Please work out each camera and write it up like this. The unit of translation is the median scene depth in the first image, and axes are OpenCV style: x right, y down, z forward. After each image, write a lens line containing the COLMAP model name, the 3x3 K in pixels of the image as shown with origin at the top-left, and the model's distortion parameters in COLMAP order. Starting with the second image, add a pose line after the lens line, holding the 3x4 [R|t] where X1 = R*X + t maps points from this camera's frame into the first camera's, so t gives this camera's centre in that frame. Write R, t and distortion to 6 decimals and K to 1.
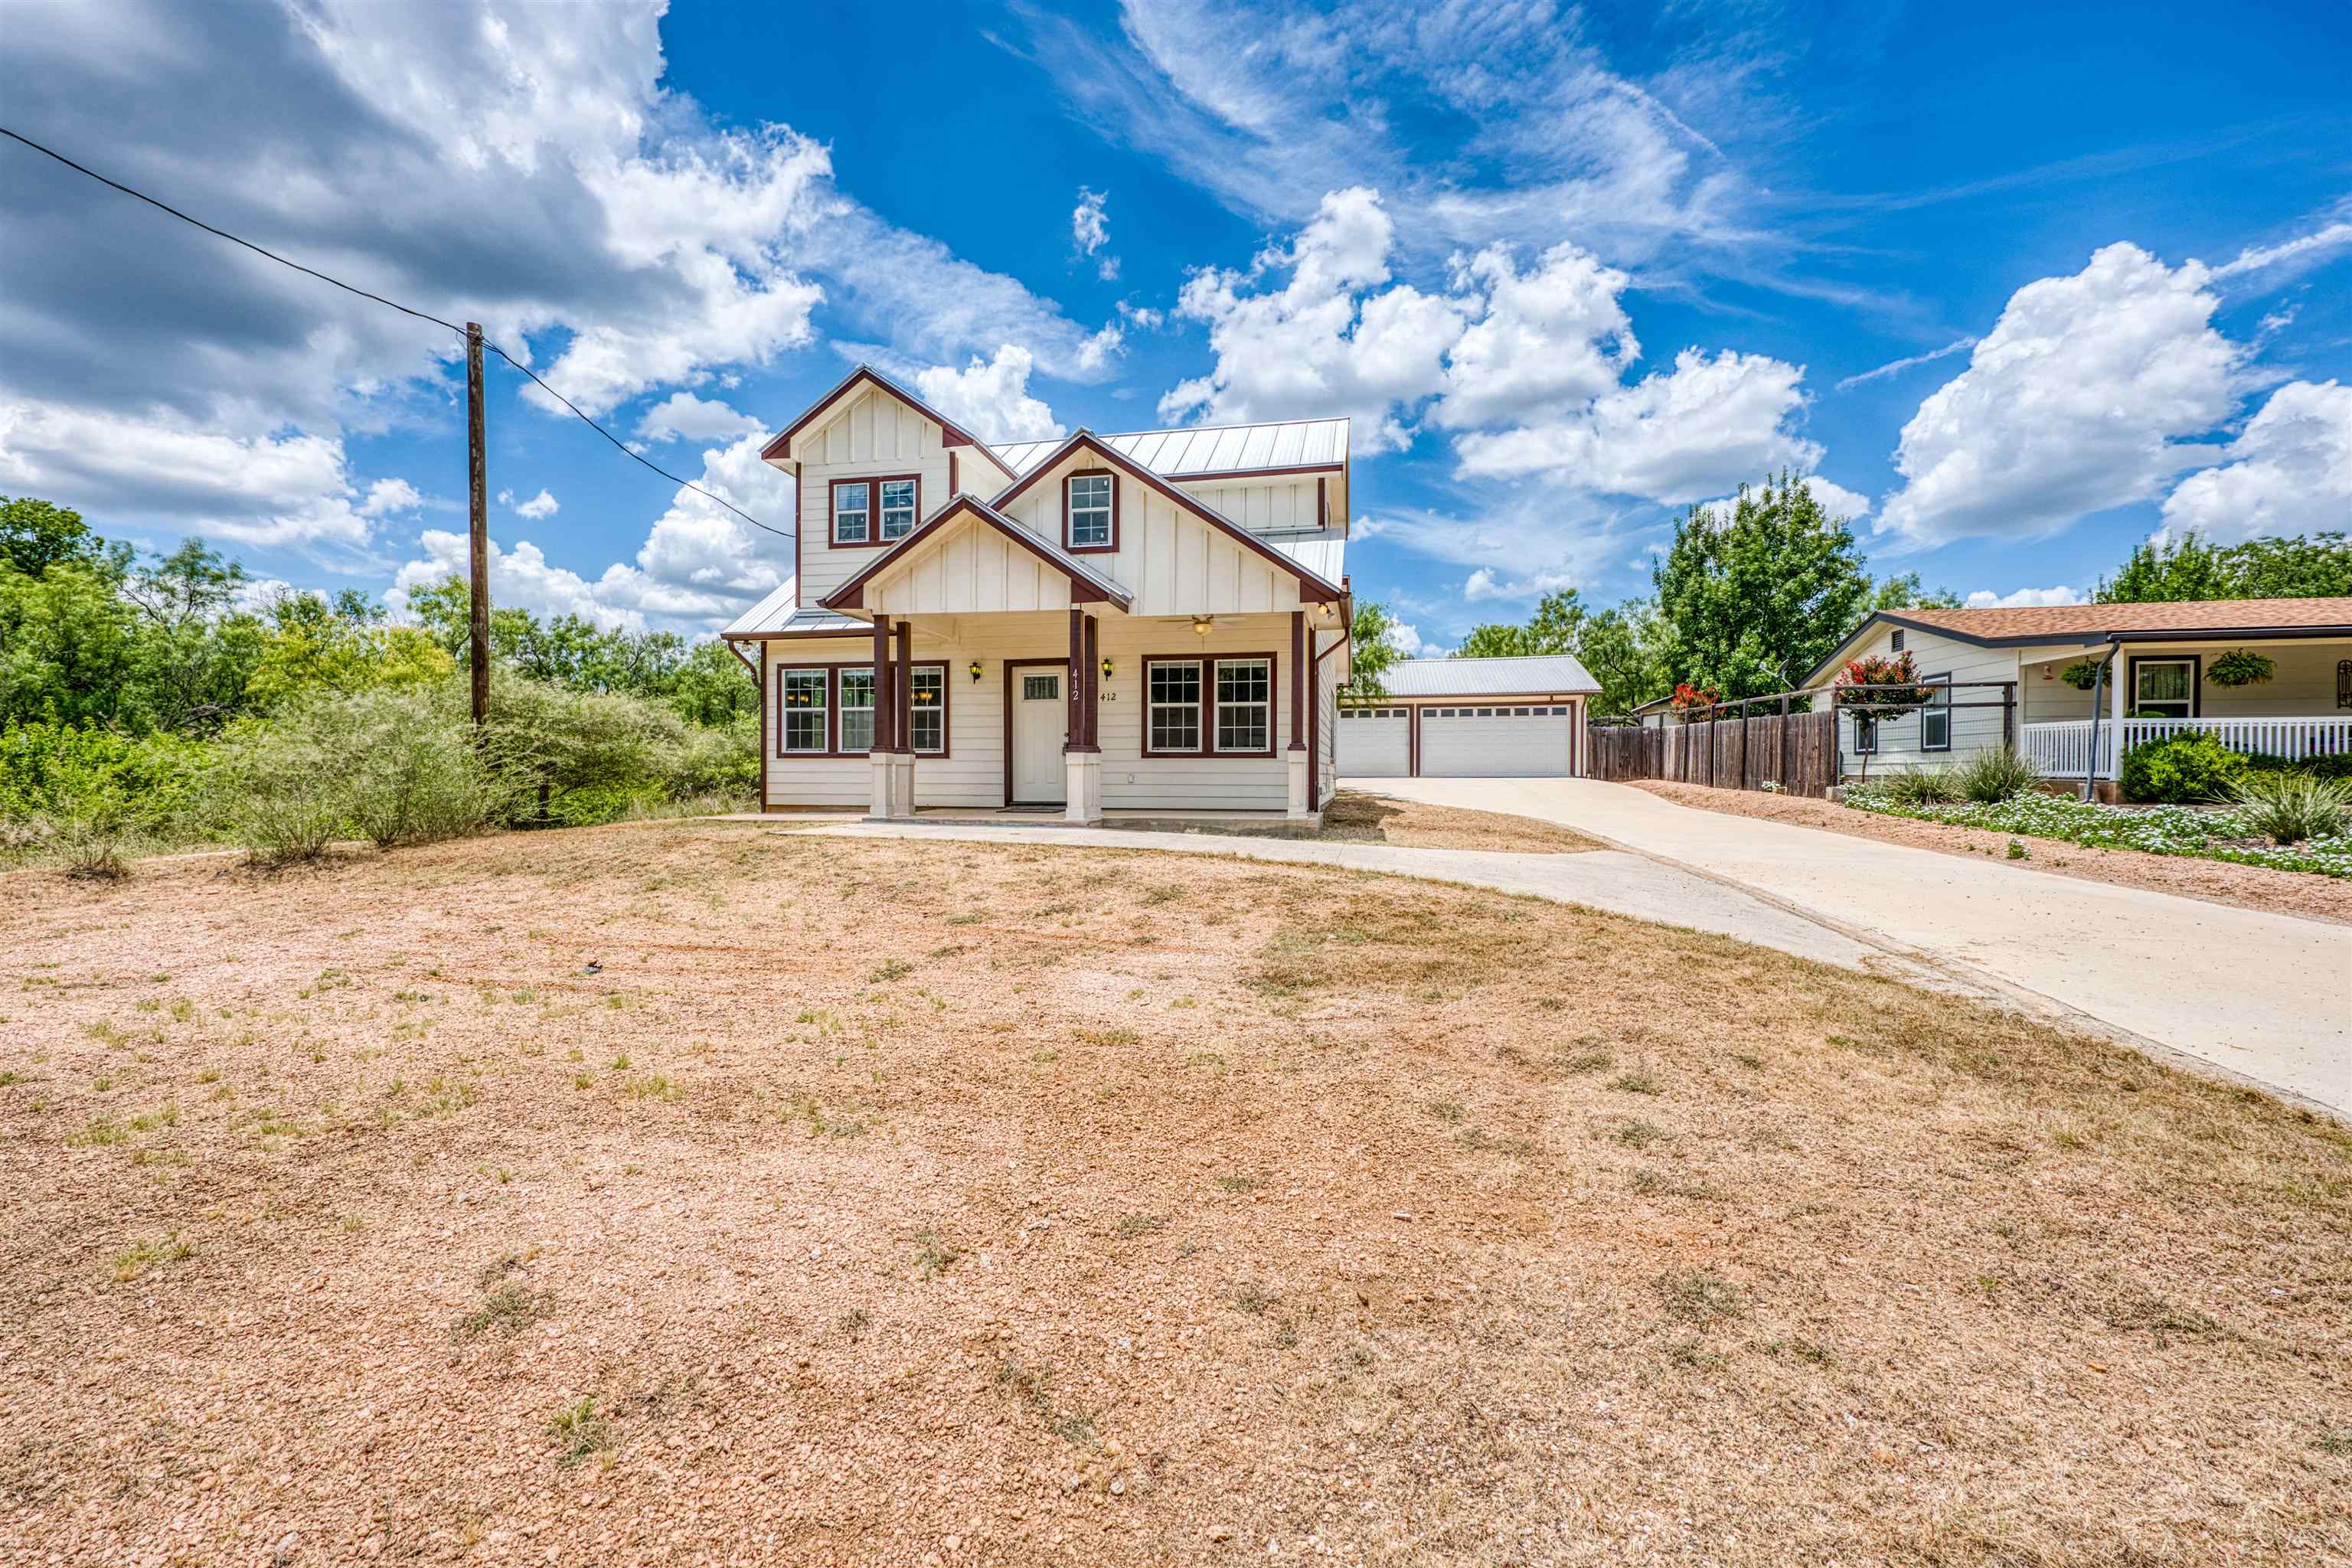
lens RADIAL K [[946.2, 0, 1154.3], [0, 946.2, 776.4], [0, 0, 1]] dist [-0.005077, 0.001894]
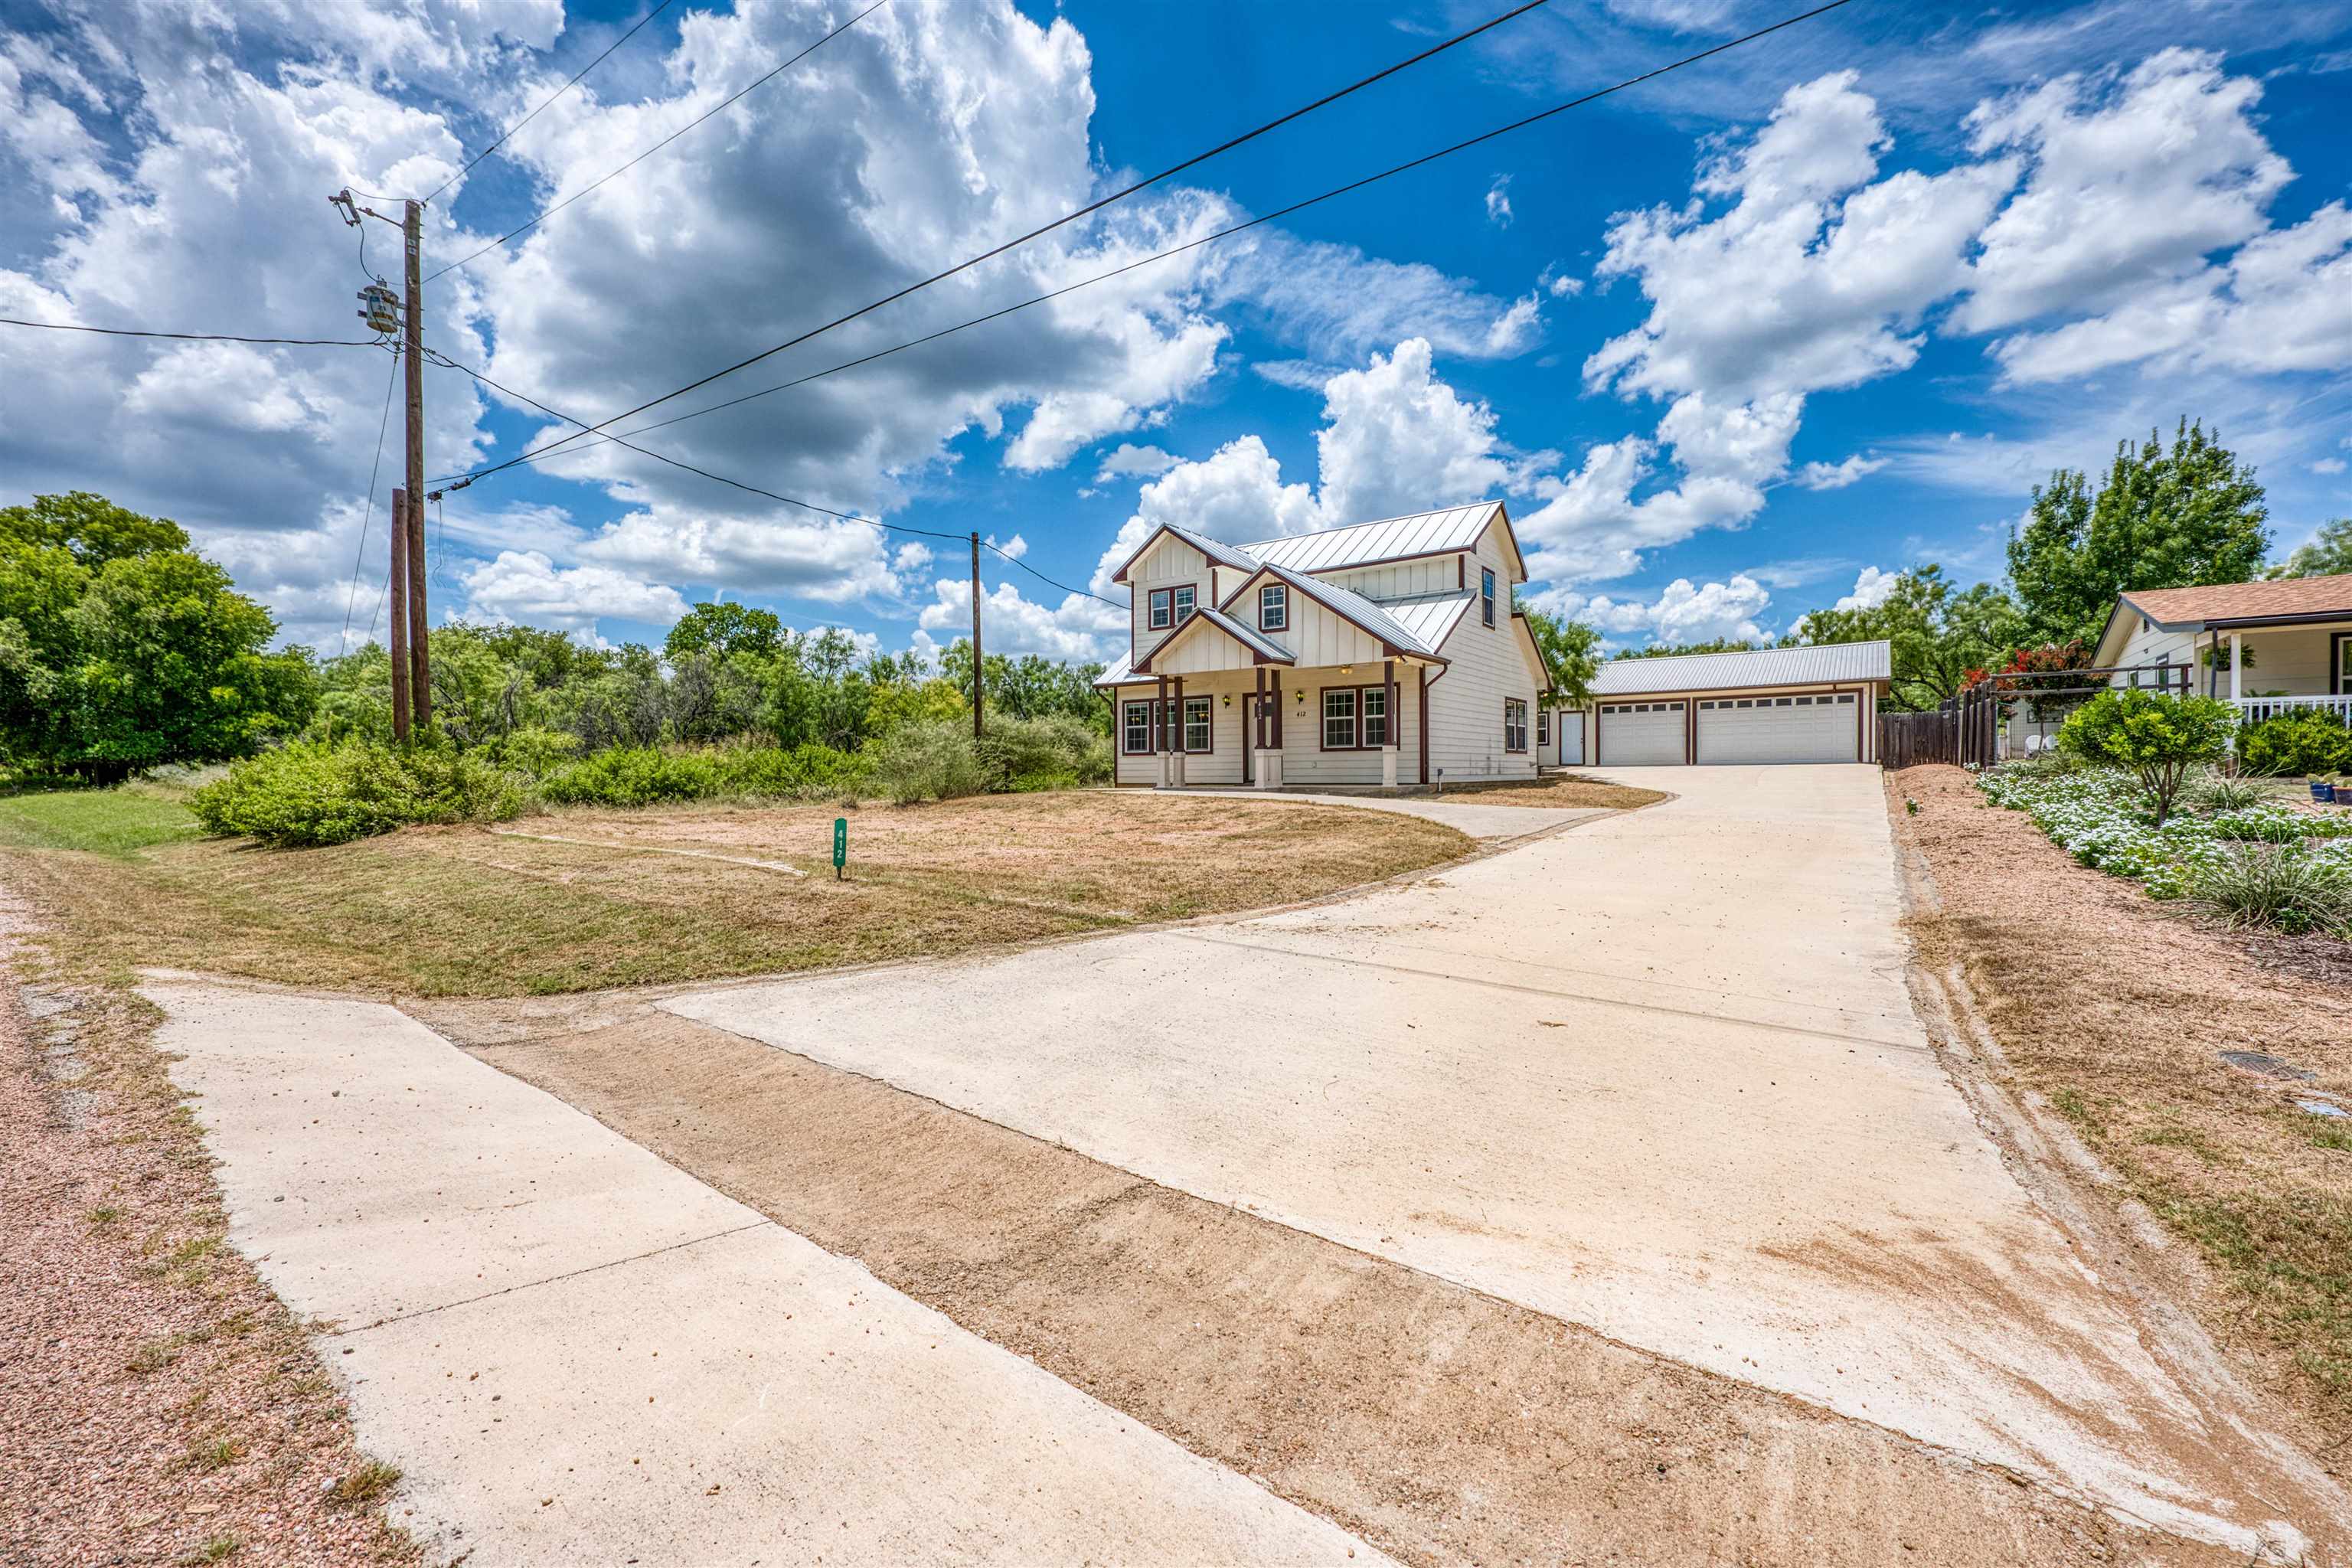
lens RADIAL K [[946.2, 0, 1158.1], [0, 946.2, 783.0], [0, 0, 1]] dist [-0.005077, 0.001894]
pose [[0.908791, -0.004492, -0.417228, 0.241505], [0.008358, 0.999937, 0.007437, 0.011728], [0.417168, -0.010246, 0.908772, -0.341463]]
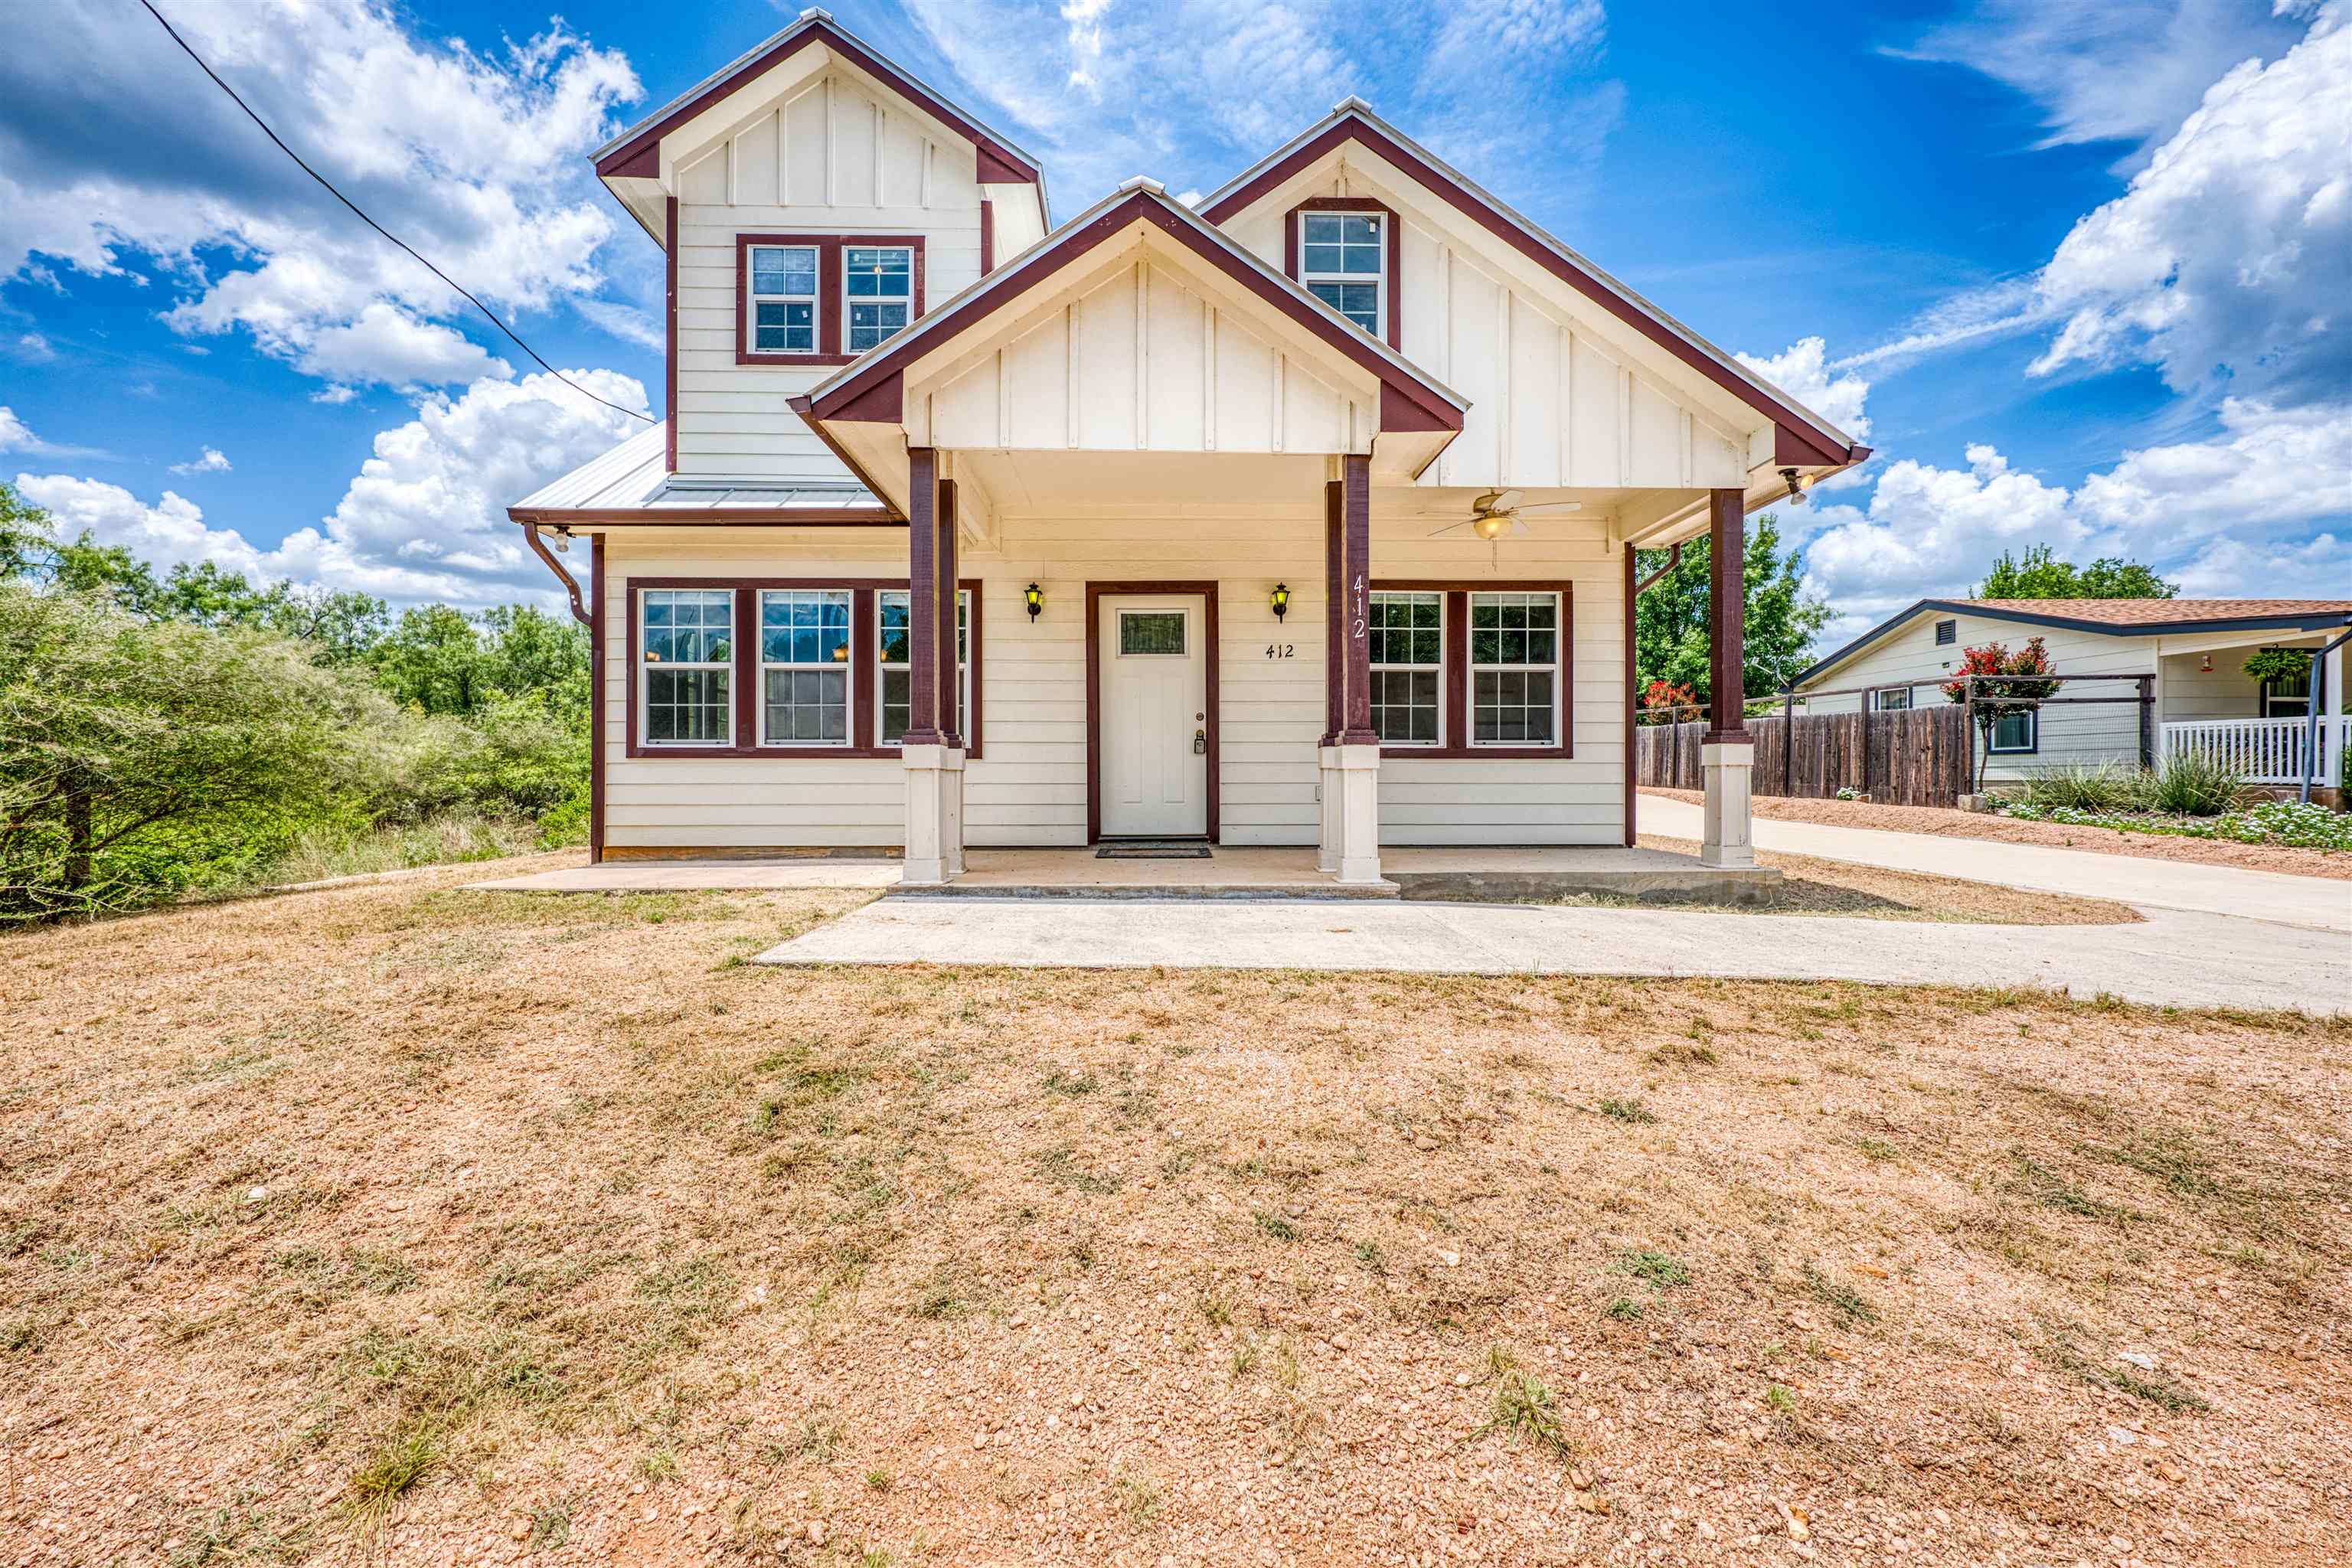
lens RADIAL K [[946.2, 0, 1163.8], [0, 946.2, 774.5], [0, 0, 1]] dist [-0.005077, 0.001894]
pose [[0.974006, -0.002117, 0.226511, -0.148562], [0.003530, 0.999977, -0.005833, -0.003900], [-0.226494, 0.006481, 0.973991, 0.276632]]
